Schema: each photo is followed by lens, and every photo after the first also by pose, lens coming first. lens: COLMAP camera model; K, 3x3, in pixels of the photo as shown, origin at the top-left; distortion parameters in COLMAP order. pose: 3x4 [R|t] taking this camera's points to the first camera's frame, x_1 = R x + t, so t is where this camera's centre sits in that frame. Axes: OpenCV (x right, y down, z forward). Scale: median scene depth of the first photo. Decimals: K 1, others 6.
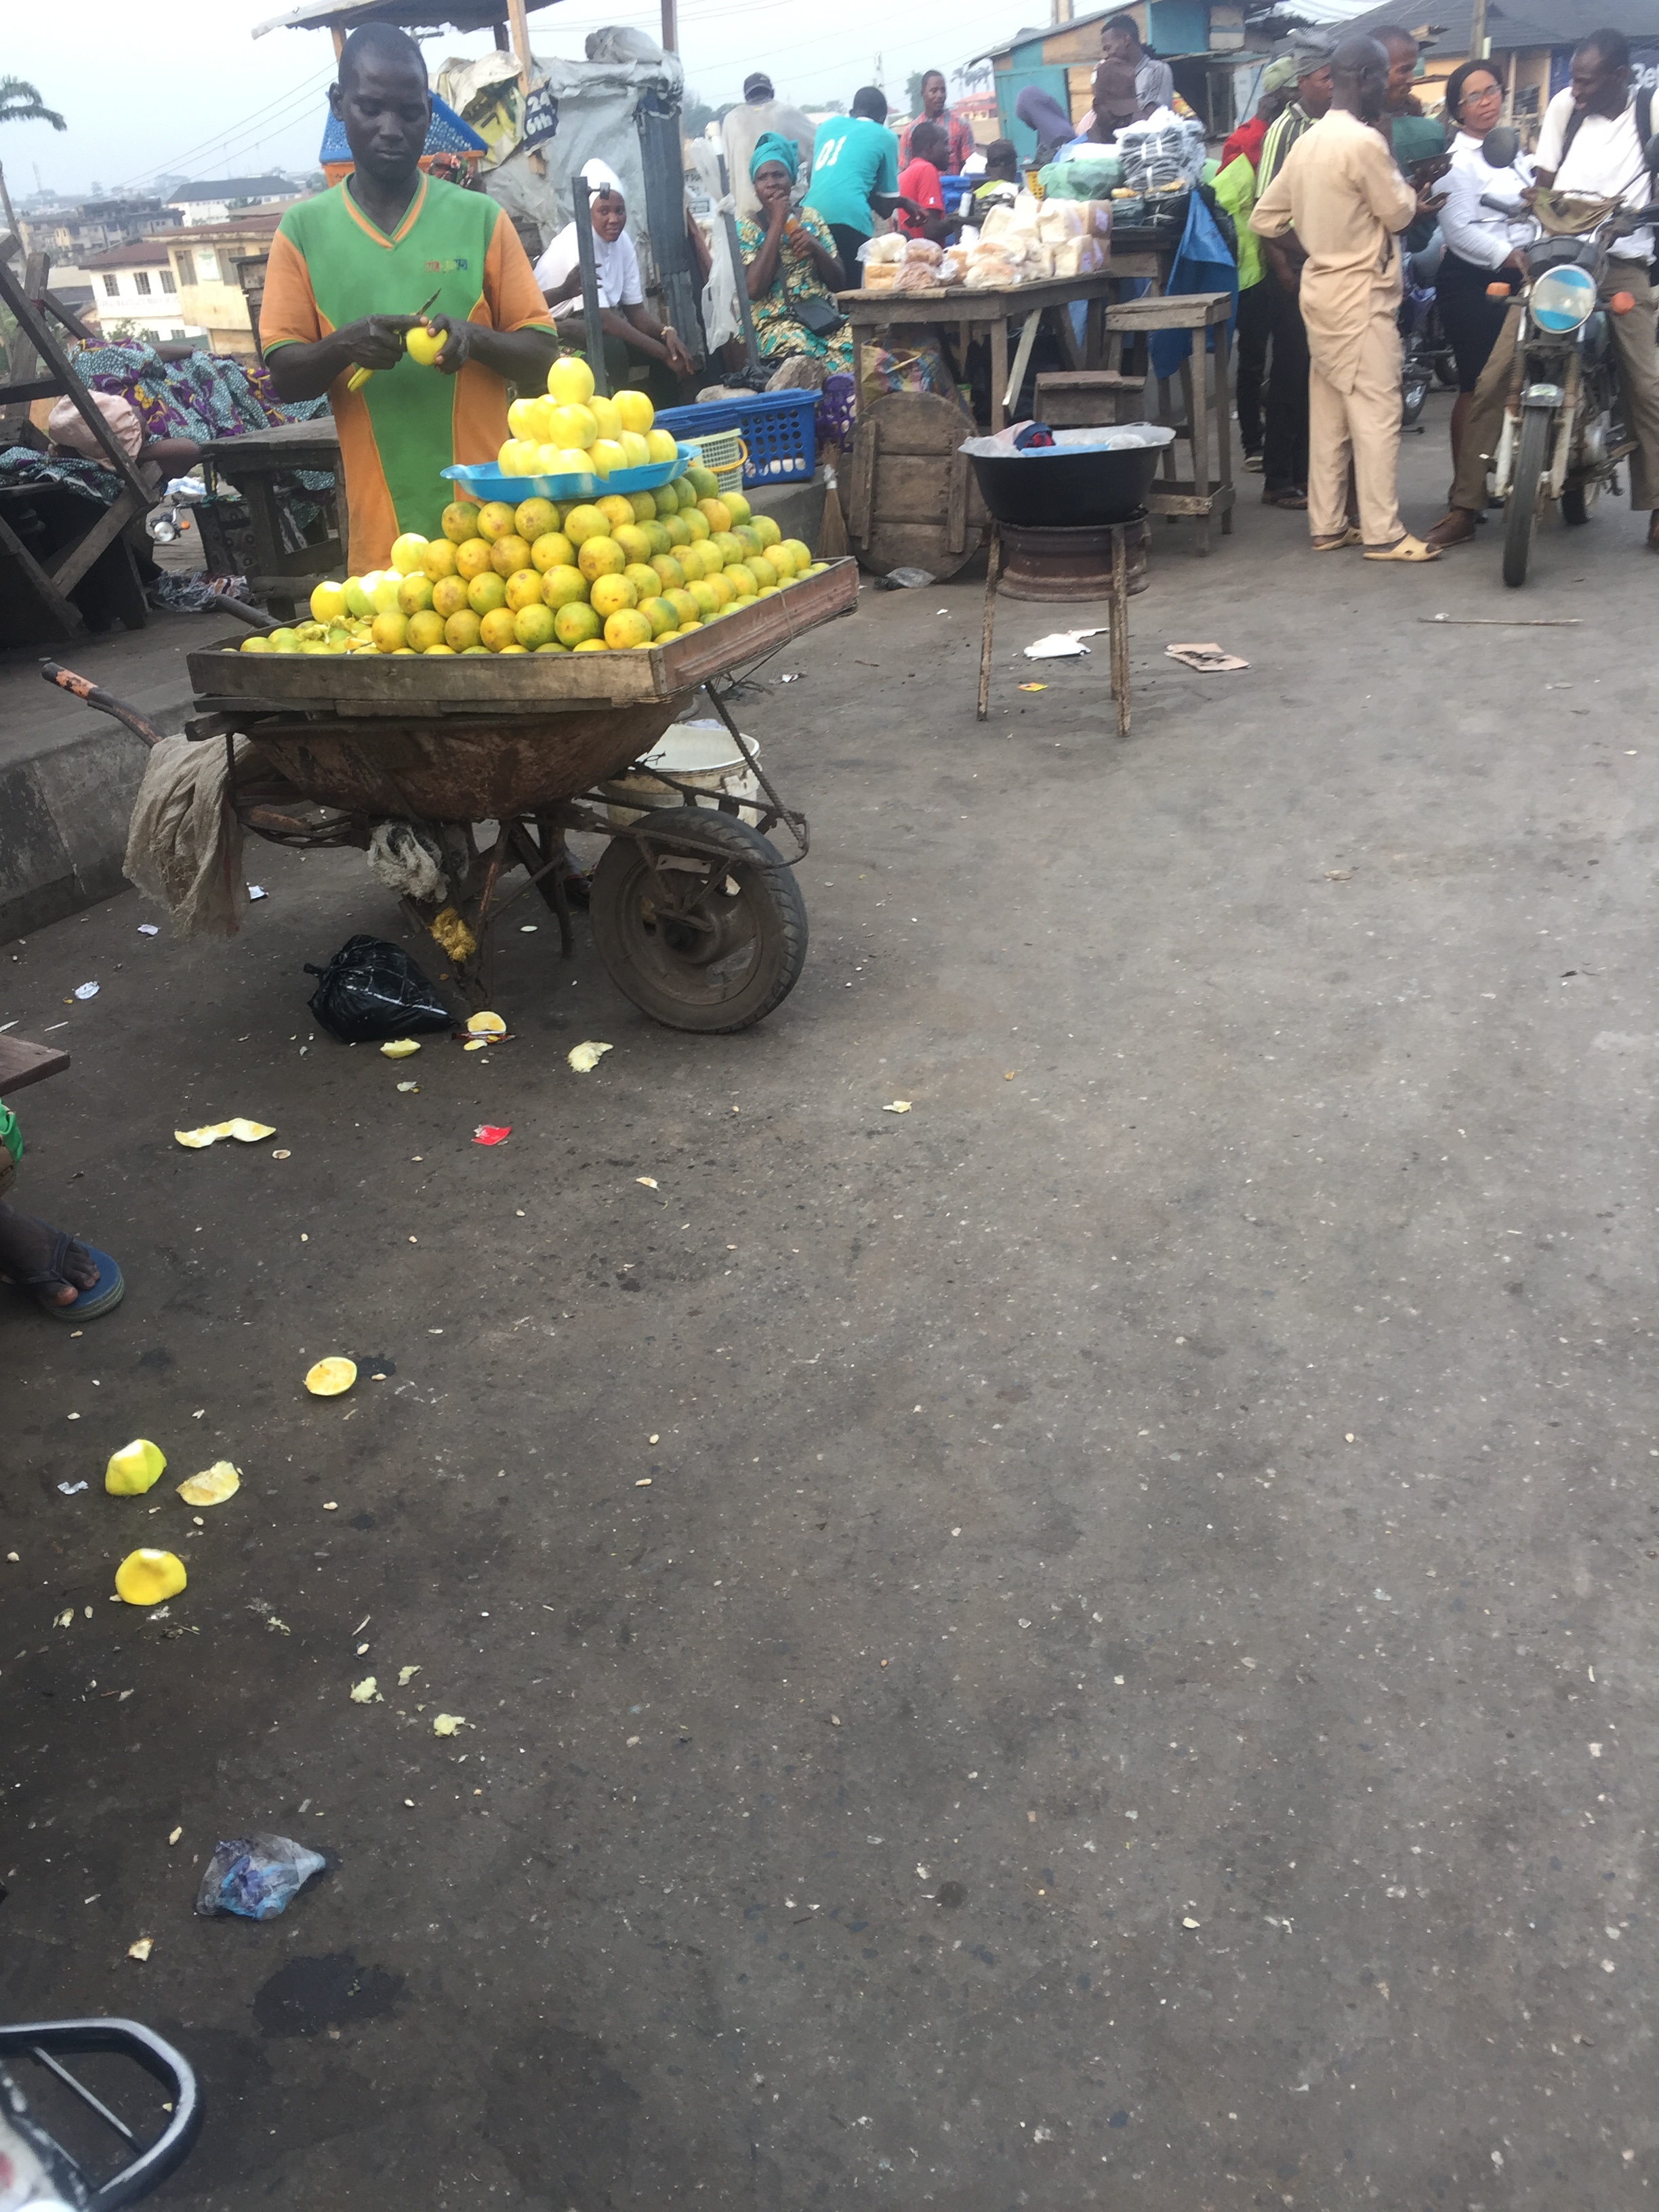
lens RADIAL K [[1825.1, 0, 831.4], [0, 1825.1, 1121.3], [0, 0, 1]] dist [0.075712, -0.114432]
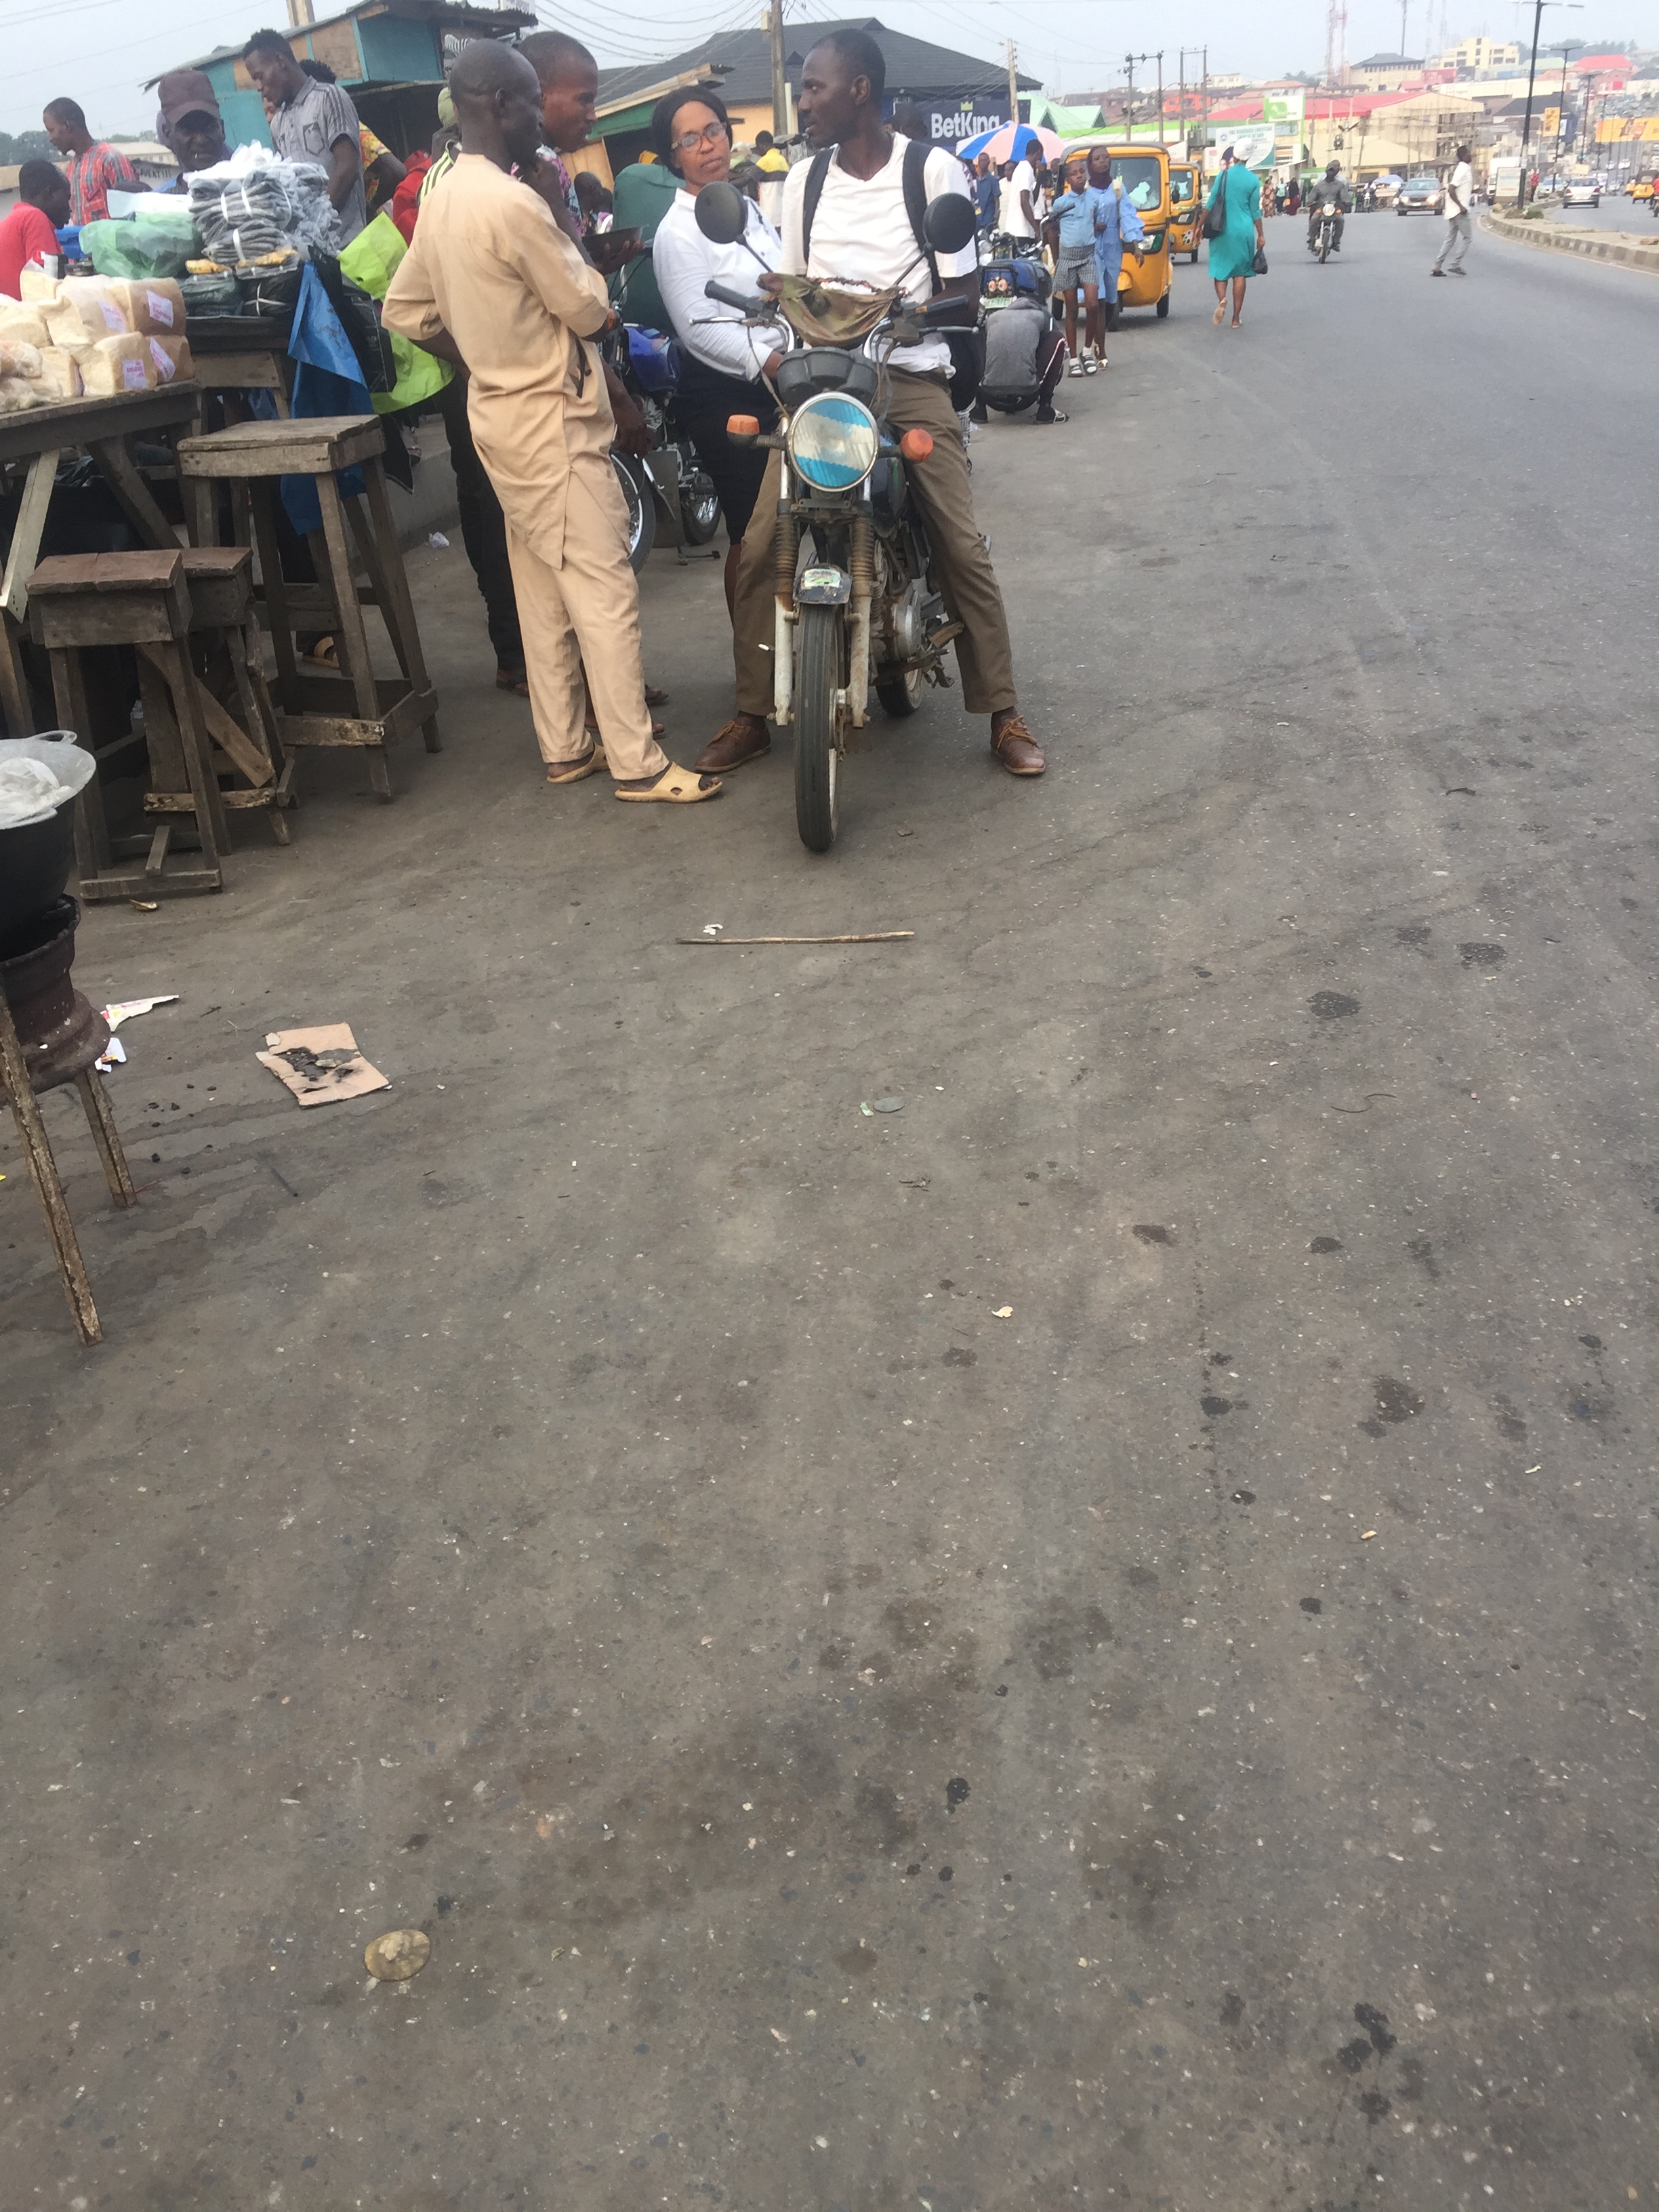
lens RADIAL K [[1841.8, 0, 814.7], [0, 1841.8, 1105.3], [0, 0, 1]] dist [0.085621, -0.135562]
pose [[0.953462, -0.114376, 0.278976, 0.165940], [0.121785, 0.992513, -0.009312, -0.190353], [-0.275822, 0.042854, 0.960253, 0.343332]]
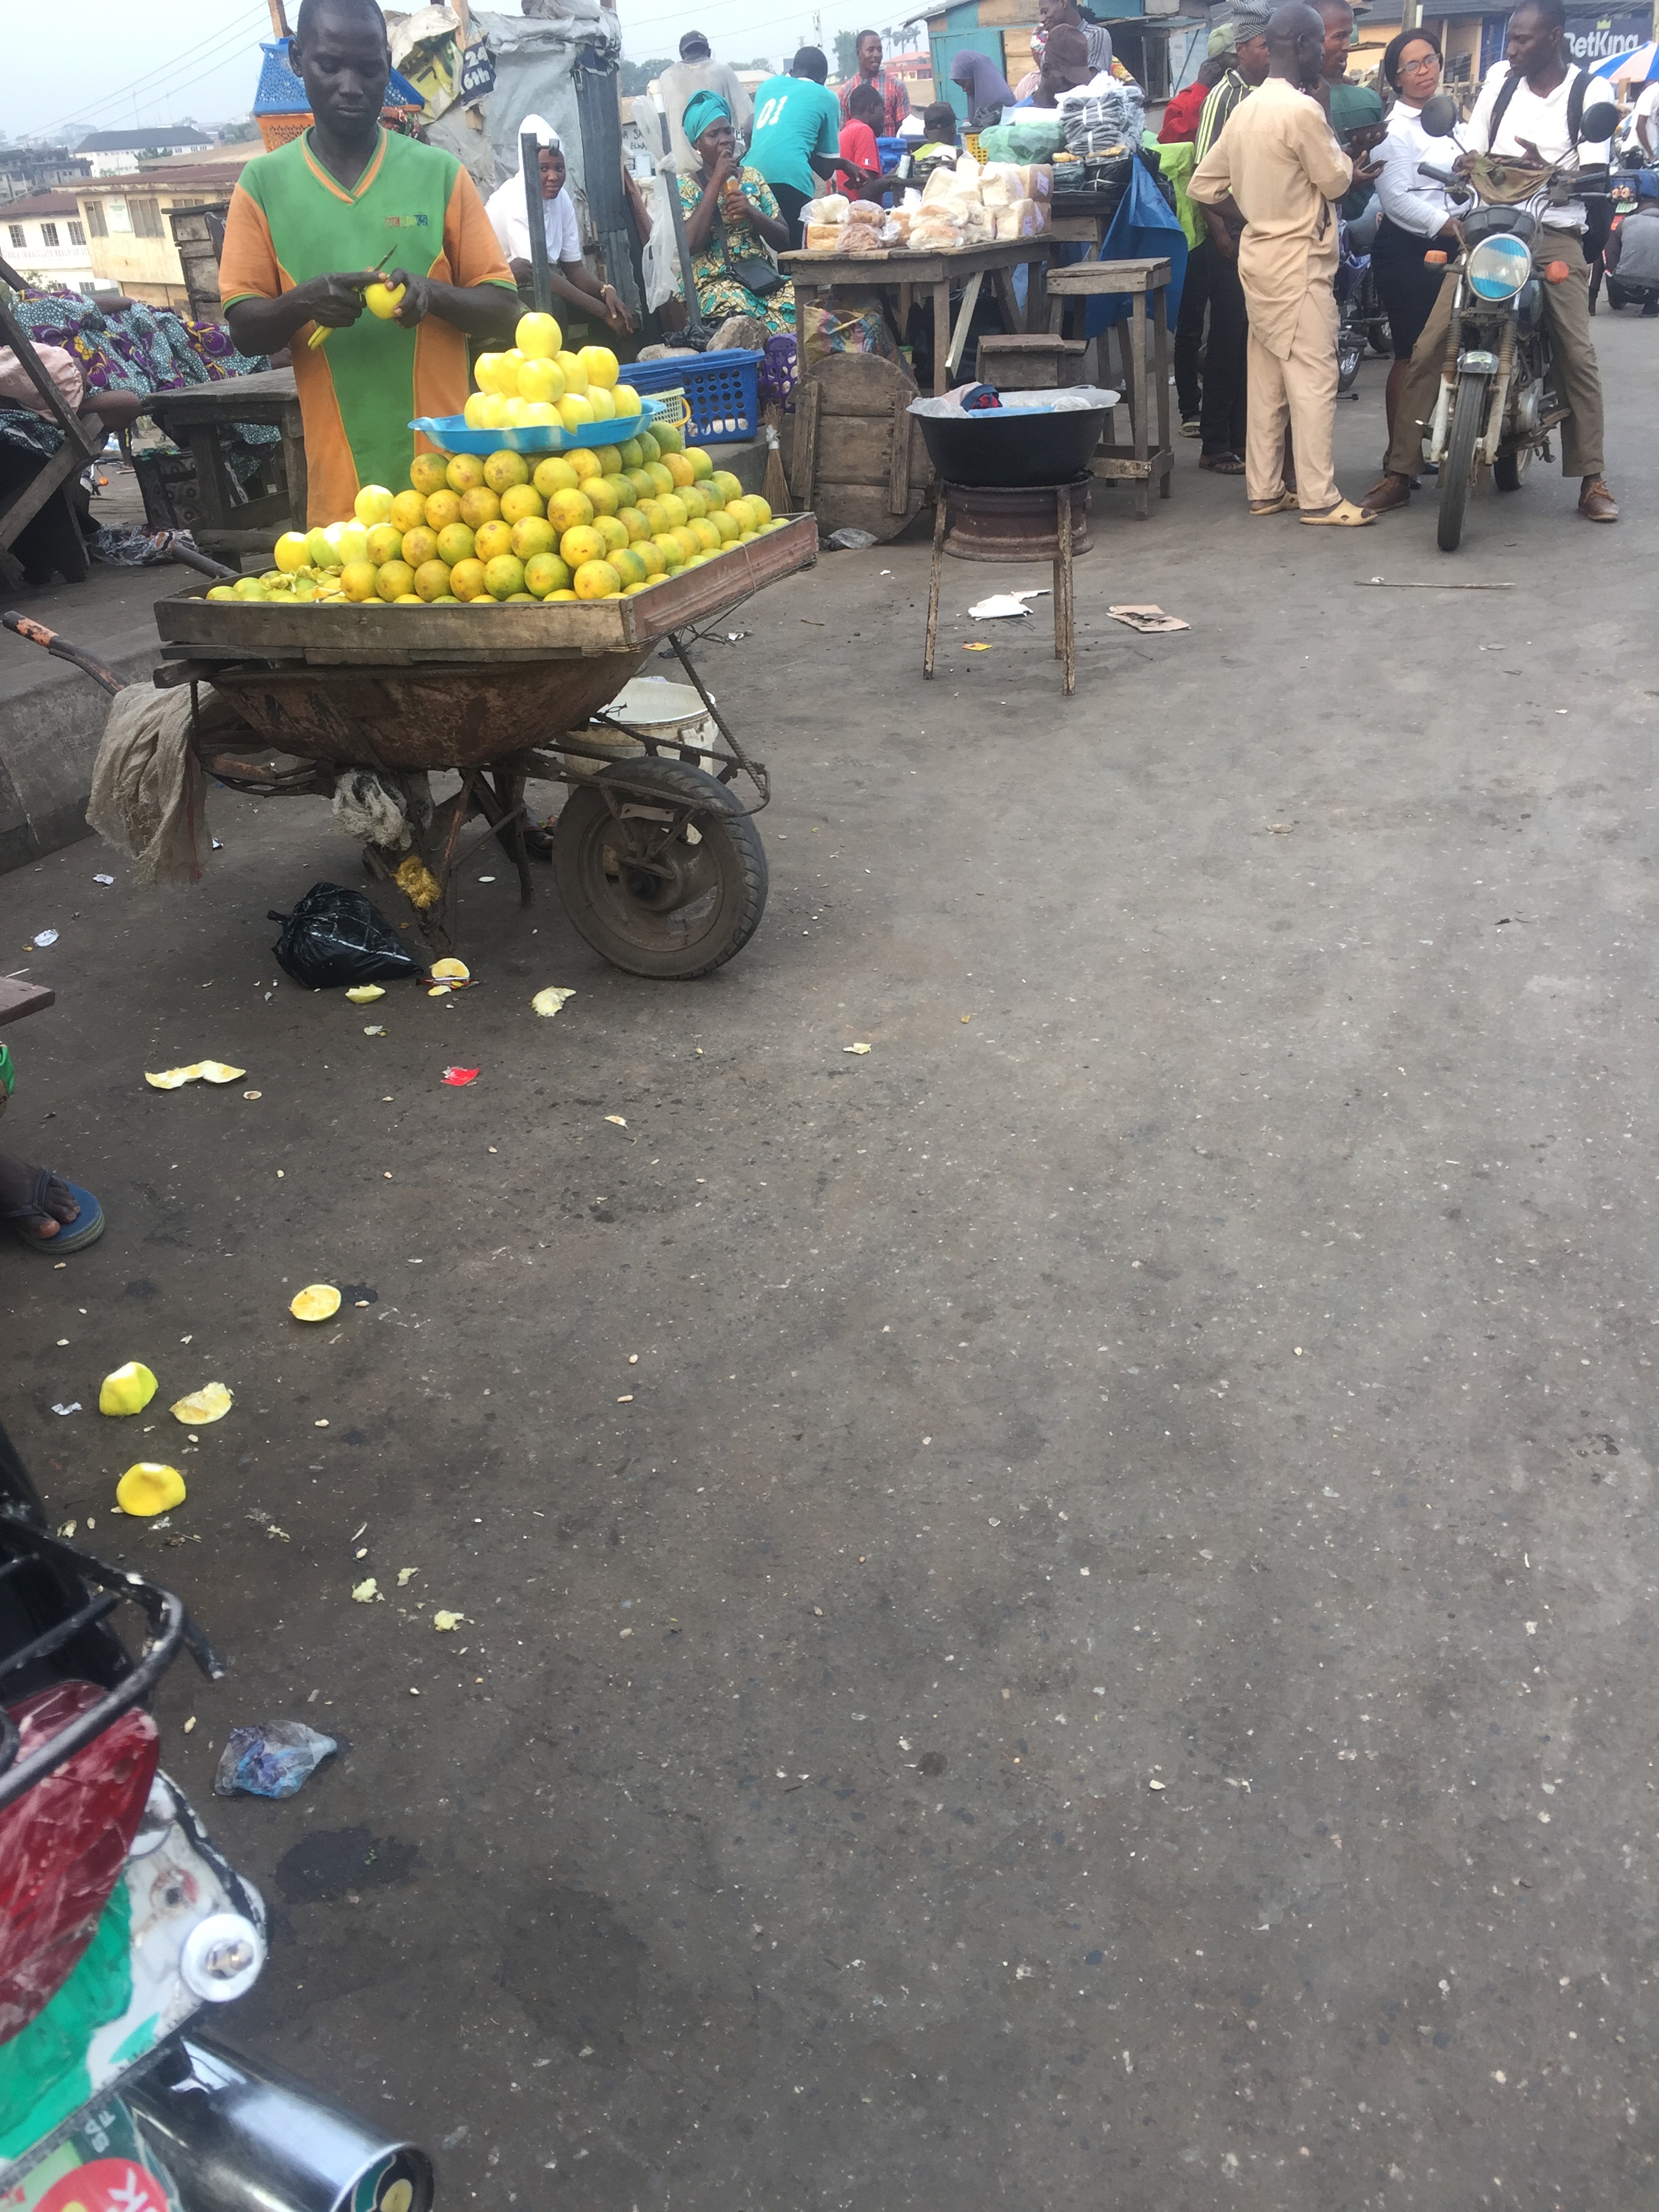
lens RADIAL K [[1841.8, 0, 814.7], [0, 1841.8, 1105.3], [0, 0, 1]] dist [0.085621, -0.135562]
pose [[0.999562, -0.000499, 0.029576, -0.009354], [0.000298, 0.999977, 0.006788, 0.008423], [-0.029579, -0.006776, 0.999539, -0.018701]]
